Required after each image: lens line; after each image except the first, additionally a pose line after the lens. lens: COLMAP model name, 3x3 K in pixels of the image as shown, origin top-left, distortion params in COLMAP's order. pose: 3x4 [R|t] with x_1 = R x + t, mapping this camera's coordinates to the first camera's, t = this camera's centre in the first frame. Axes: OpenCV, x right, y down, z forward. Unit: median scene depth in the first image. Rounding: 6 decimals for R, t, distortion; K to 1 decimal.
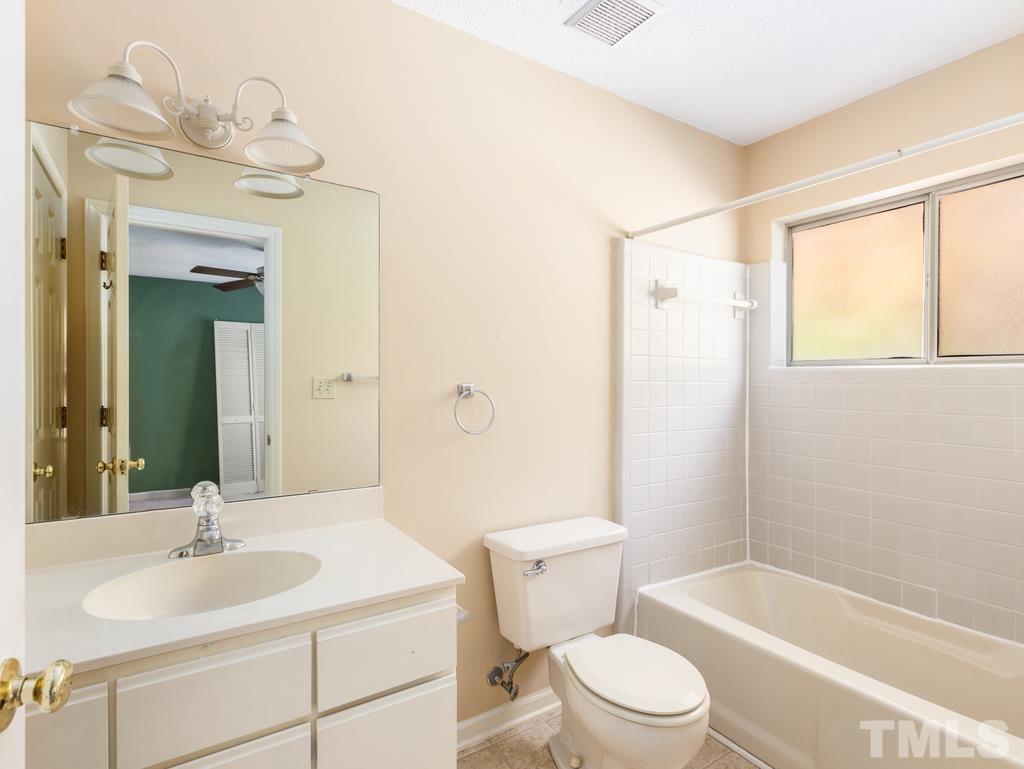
lens RADIAL K [[519.2, 0, 511.4], [0, 519.2, 385.2], [0, 0, 1]] dist [0.002035, -0.001141]
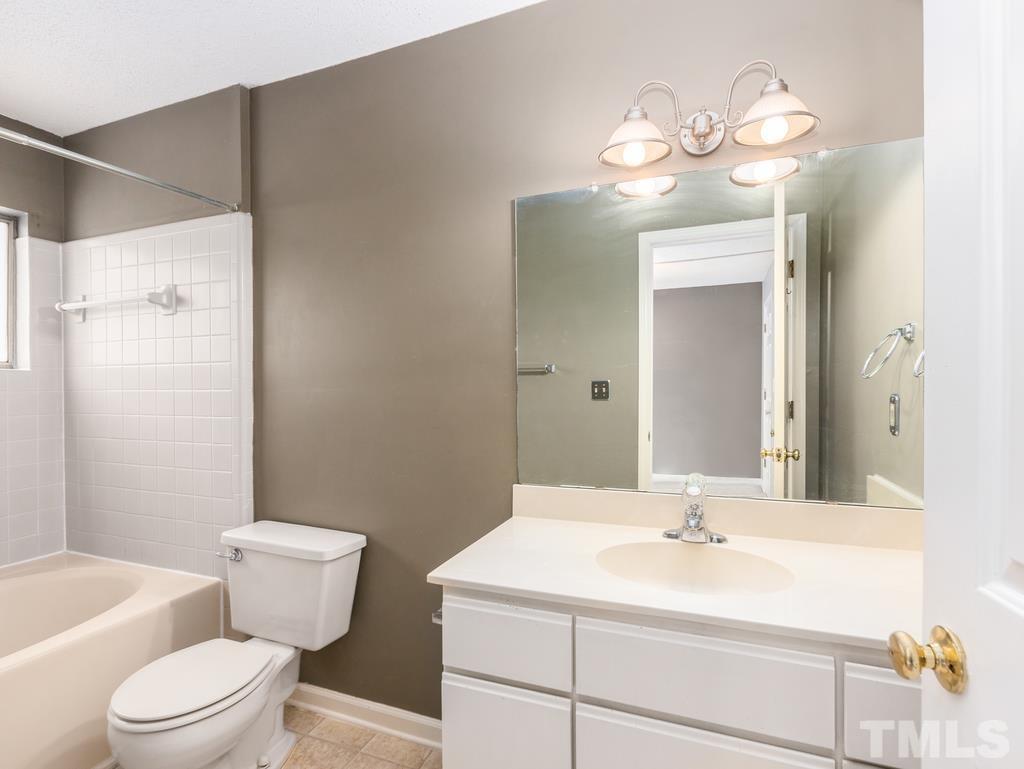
lens RADIAL K [[519.2, 0, 511.2], [0, 519.2, 385.2], [0, 0, 1]] dist [0.002035, -0.001141]
pose [[0.570481, 0.000736, -0.821311, 0.426876], [-0.002646, 0.999996, -0.000942, -0.003497], [0.821307, 0.002711, 0.570480, 0.280026]]
